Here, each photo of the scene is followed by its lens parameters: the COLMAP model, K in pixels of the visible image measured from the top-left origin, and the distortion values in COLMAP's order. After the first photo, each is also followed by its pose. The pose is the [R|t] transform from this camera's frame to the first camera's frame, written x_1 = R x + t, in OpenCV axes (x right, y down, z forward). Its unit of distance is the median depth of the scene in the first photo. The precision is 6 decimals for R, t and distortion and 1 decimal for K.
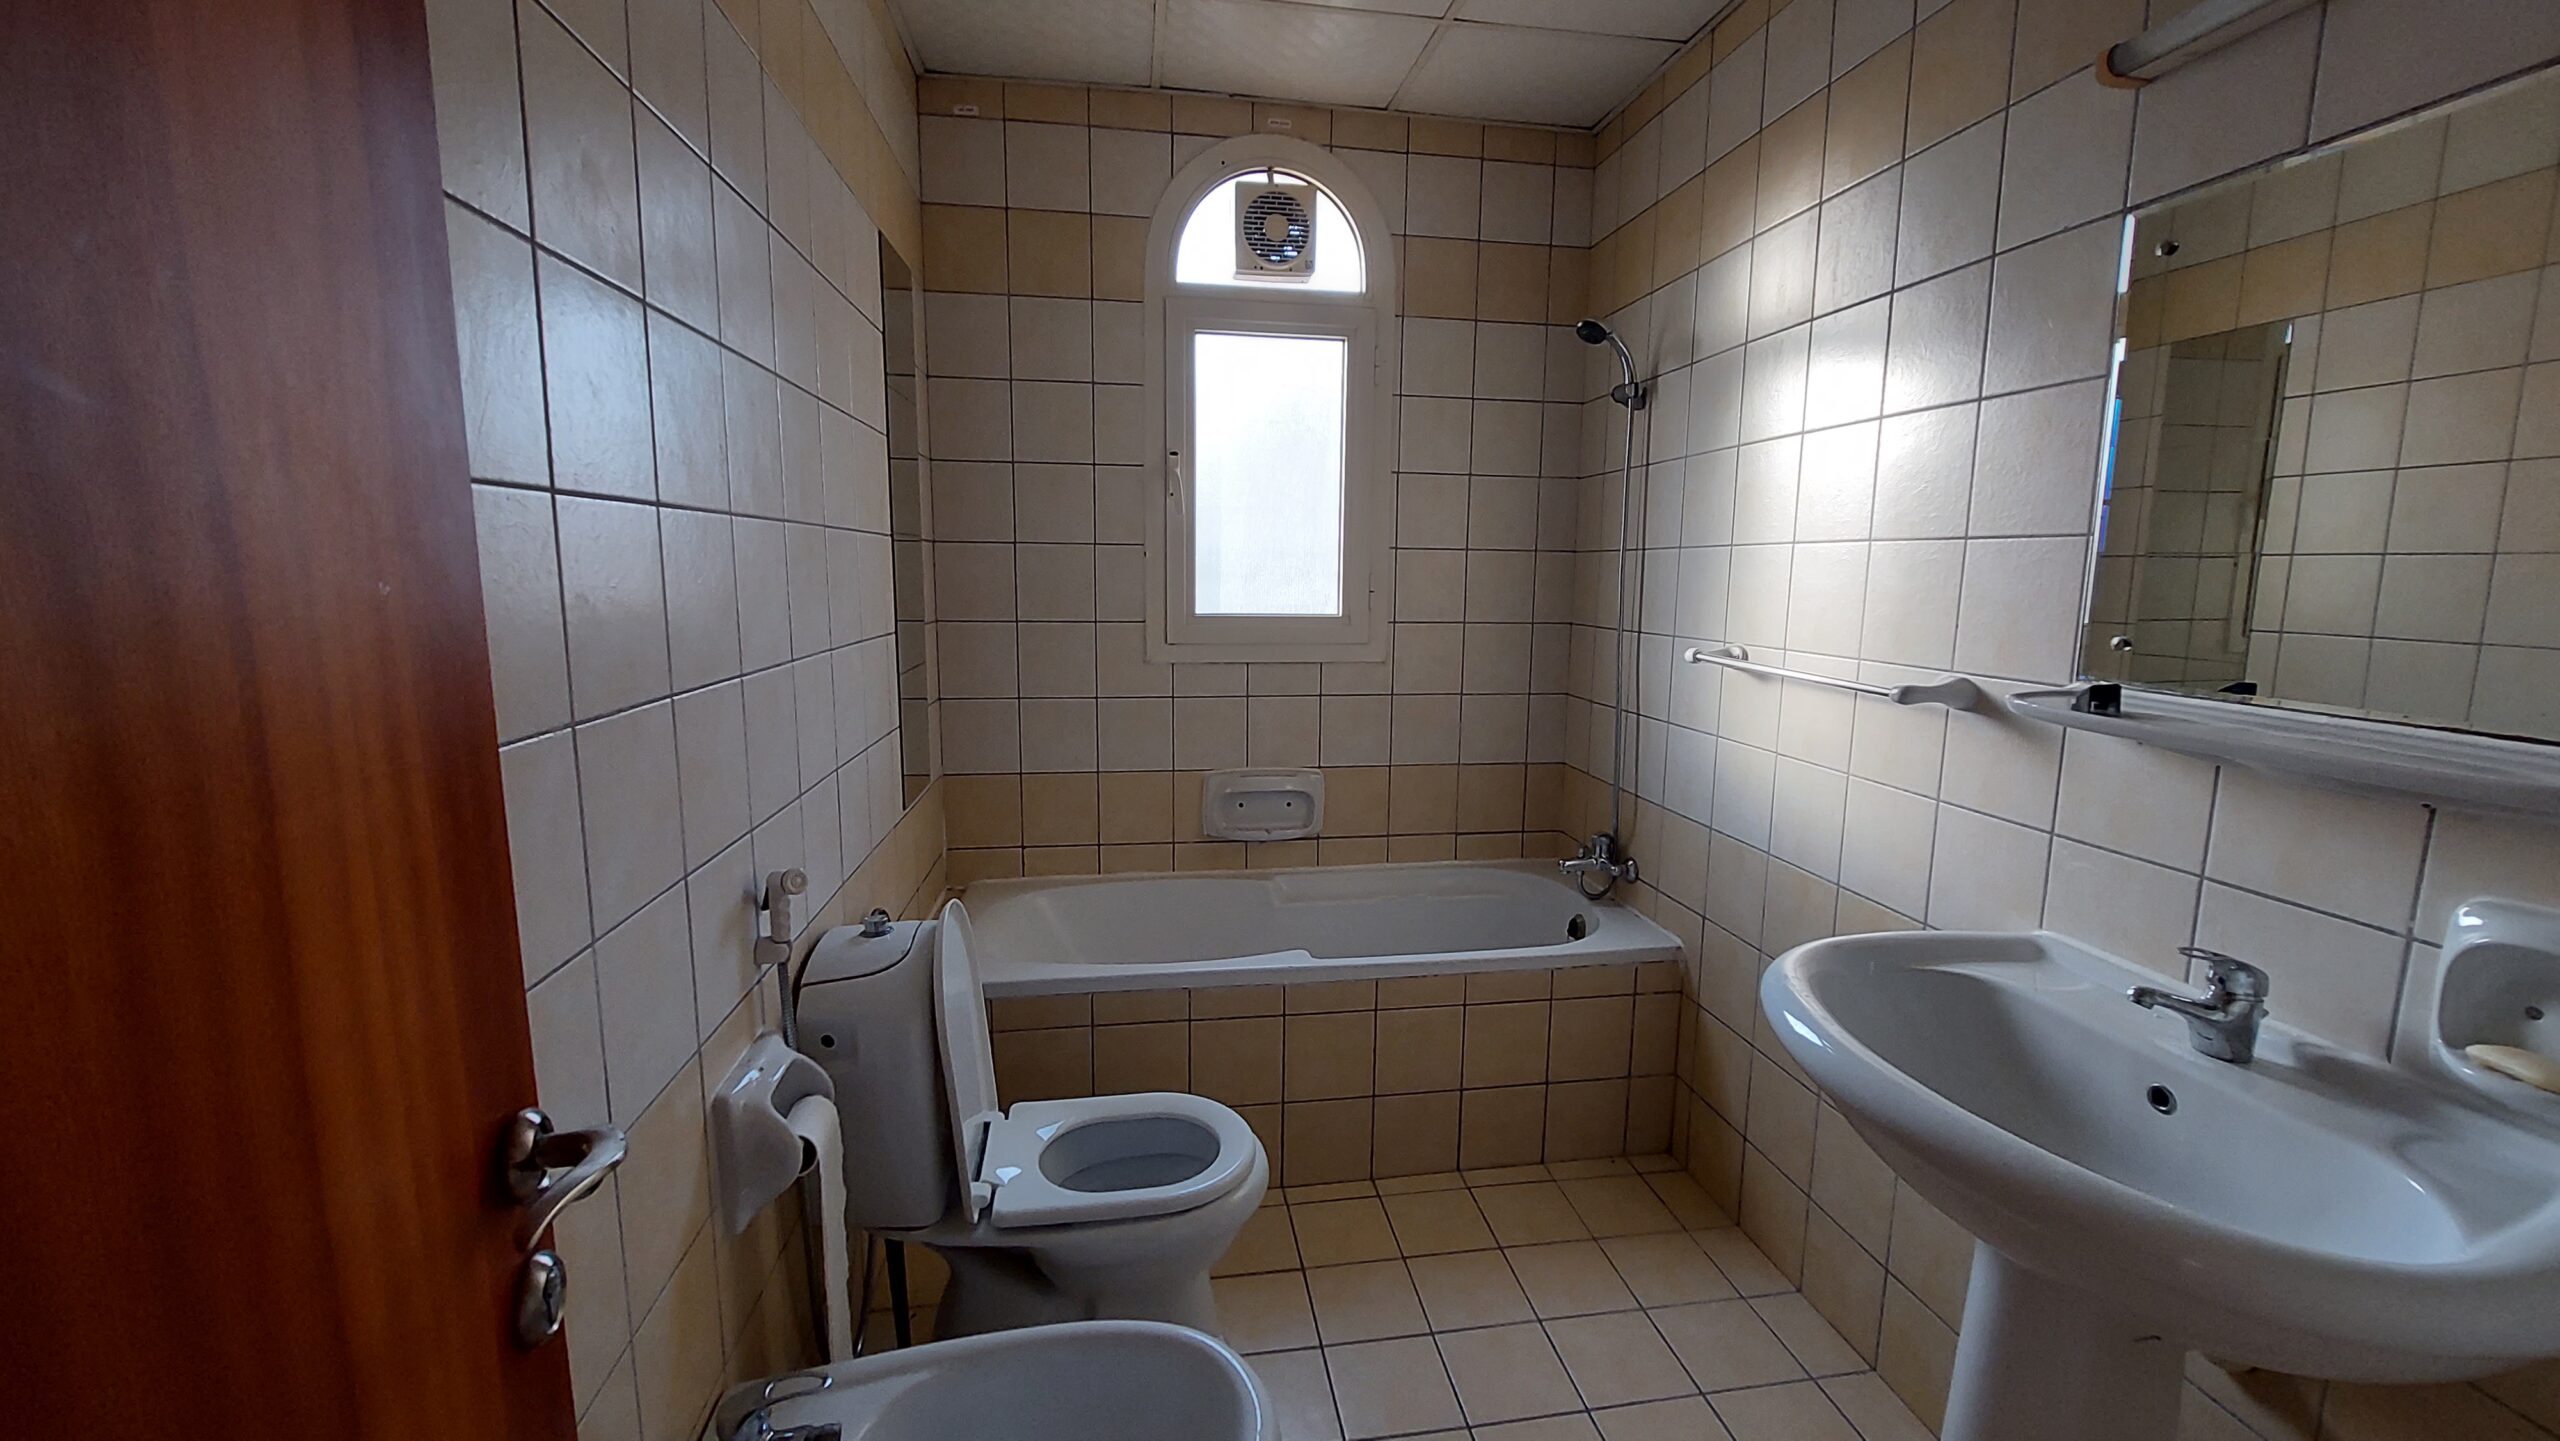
lens RADIAL K [[978.8, 0, 1280.0], [0, 978.8, 720.5], [0, 0, 1]] dist [0.000320, 0.000010]
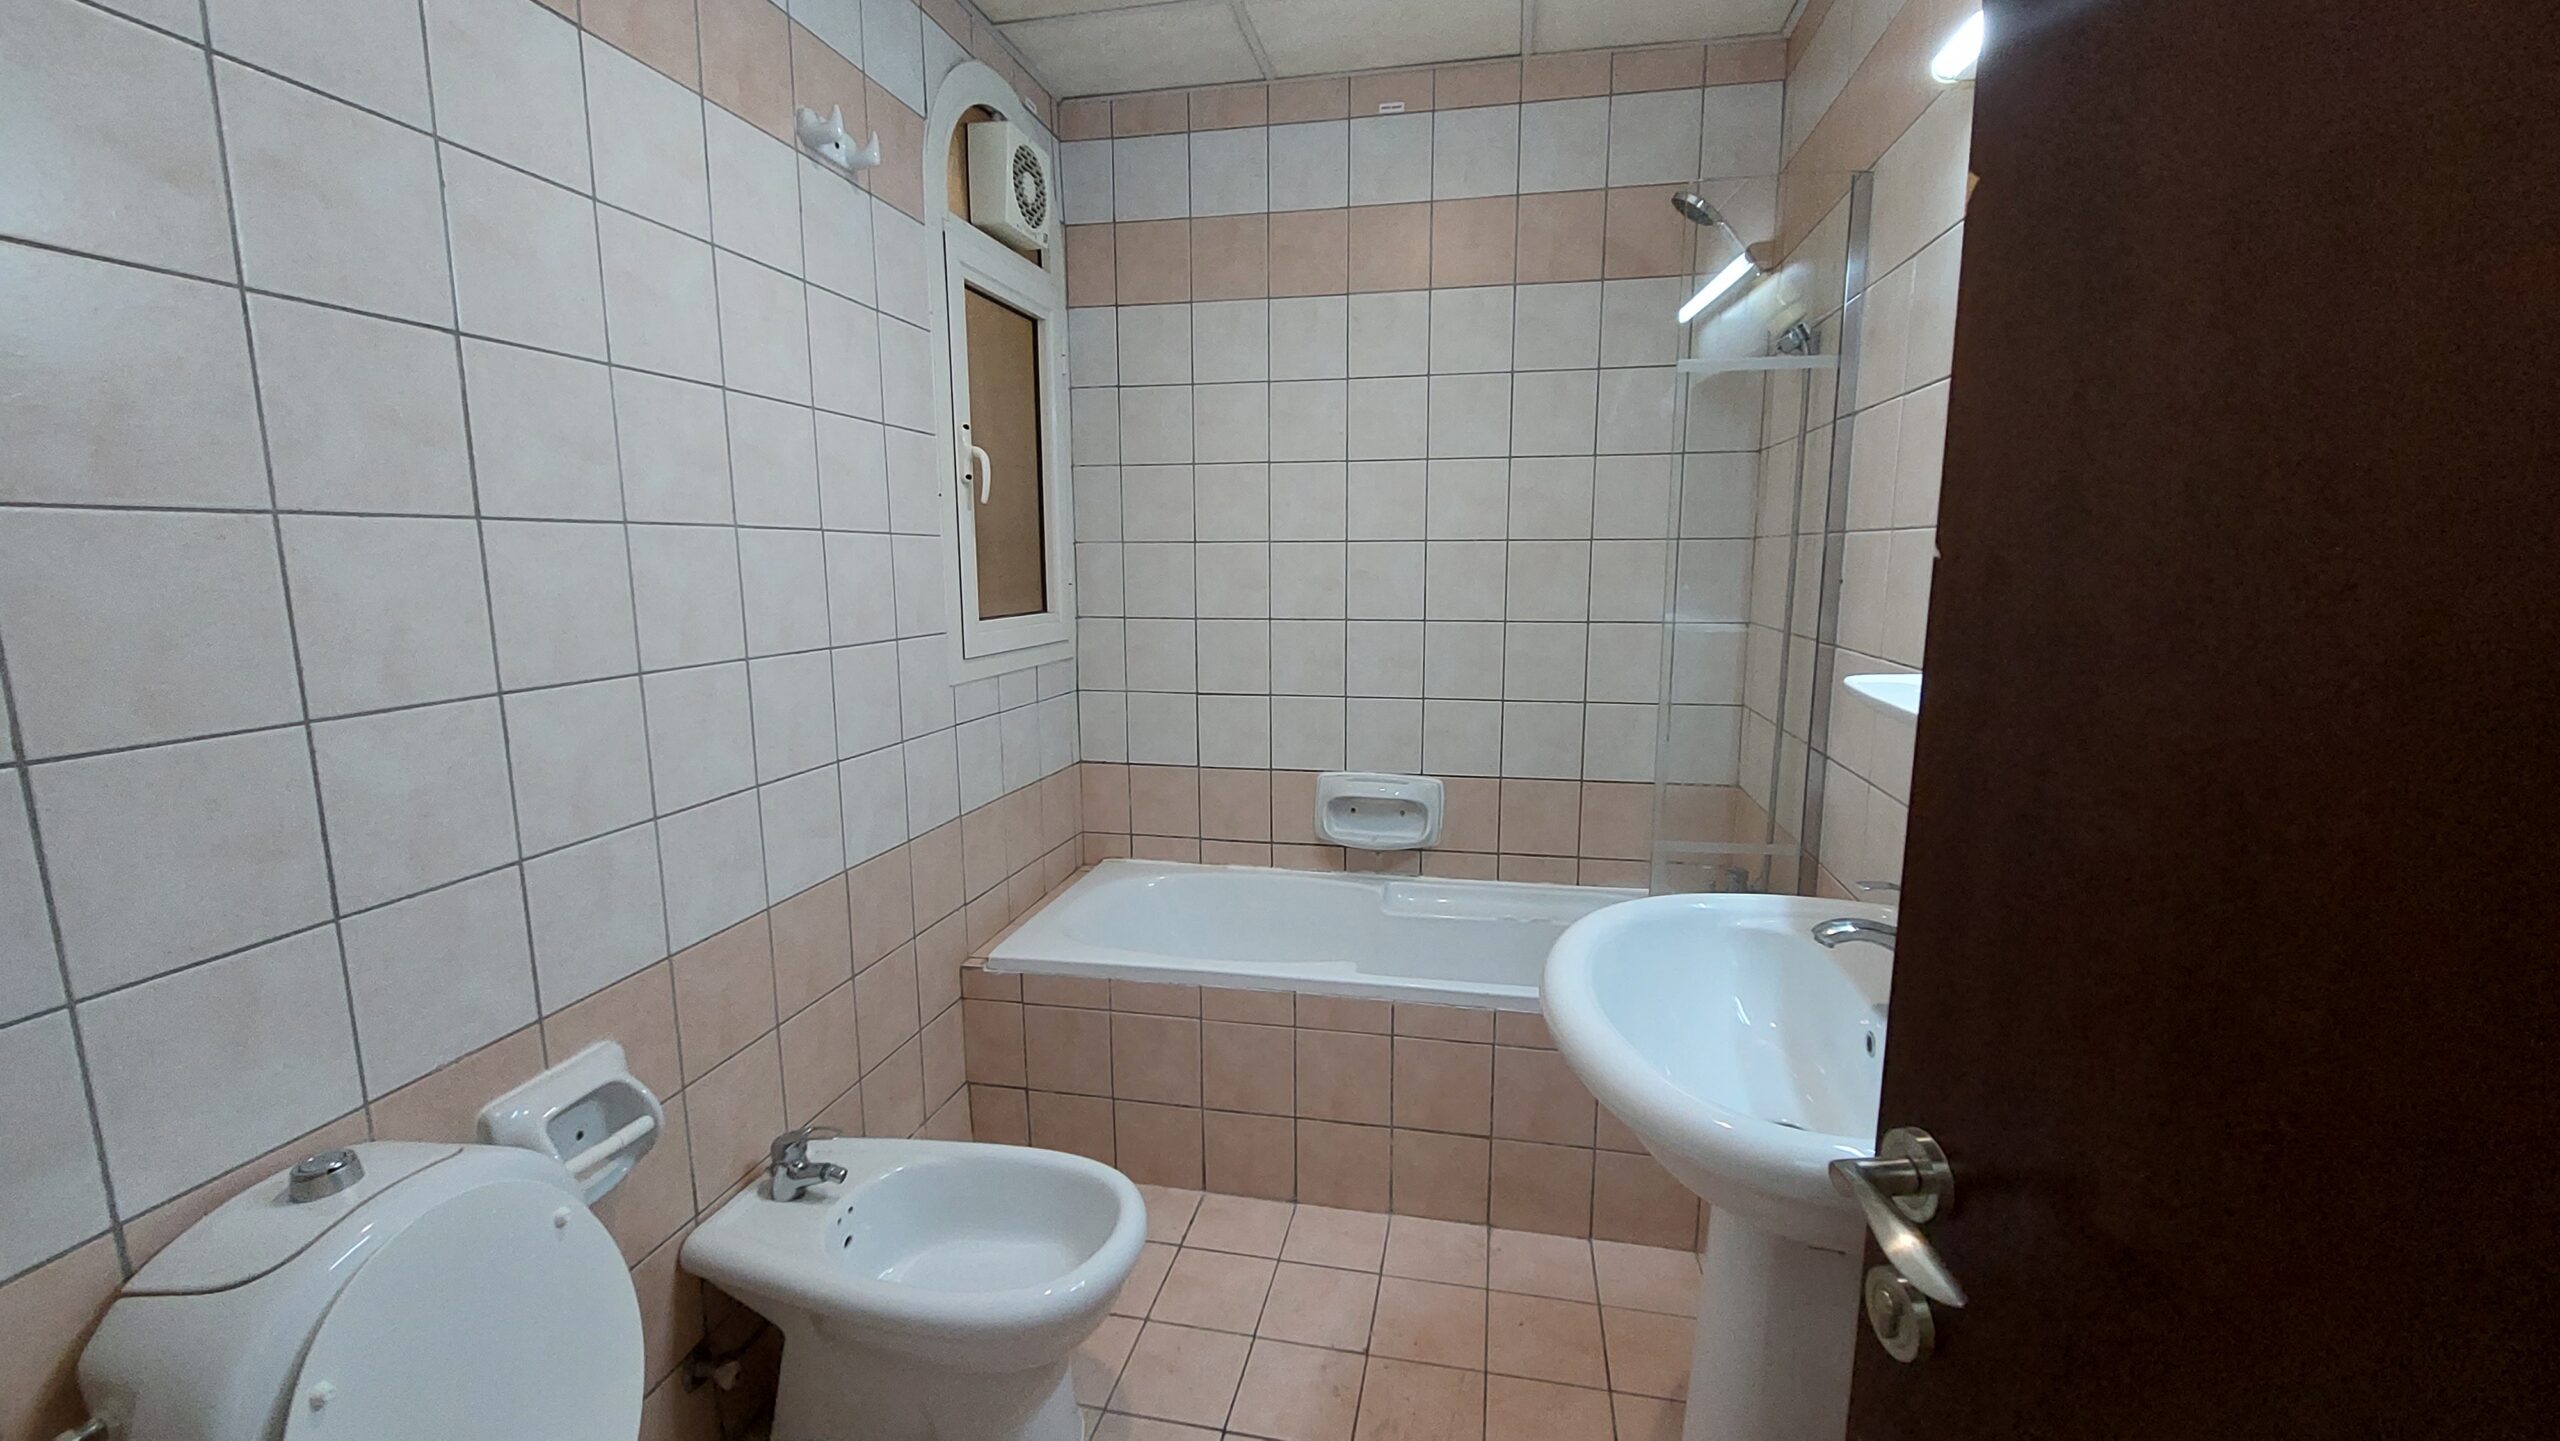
lens RADIAL K [[1014.2, 0, 1280.0], [0, 1014.2, 720.5], [0, 0, 1]] dist [0.000002, 0.000016]
pose [[0.930373, 0.047028, -0.363586, 0.270876], [-0.046280, 0.998870, 0.010774, -0.010039], [0.363682, 0.006803, 0.931498, 0.048459]]
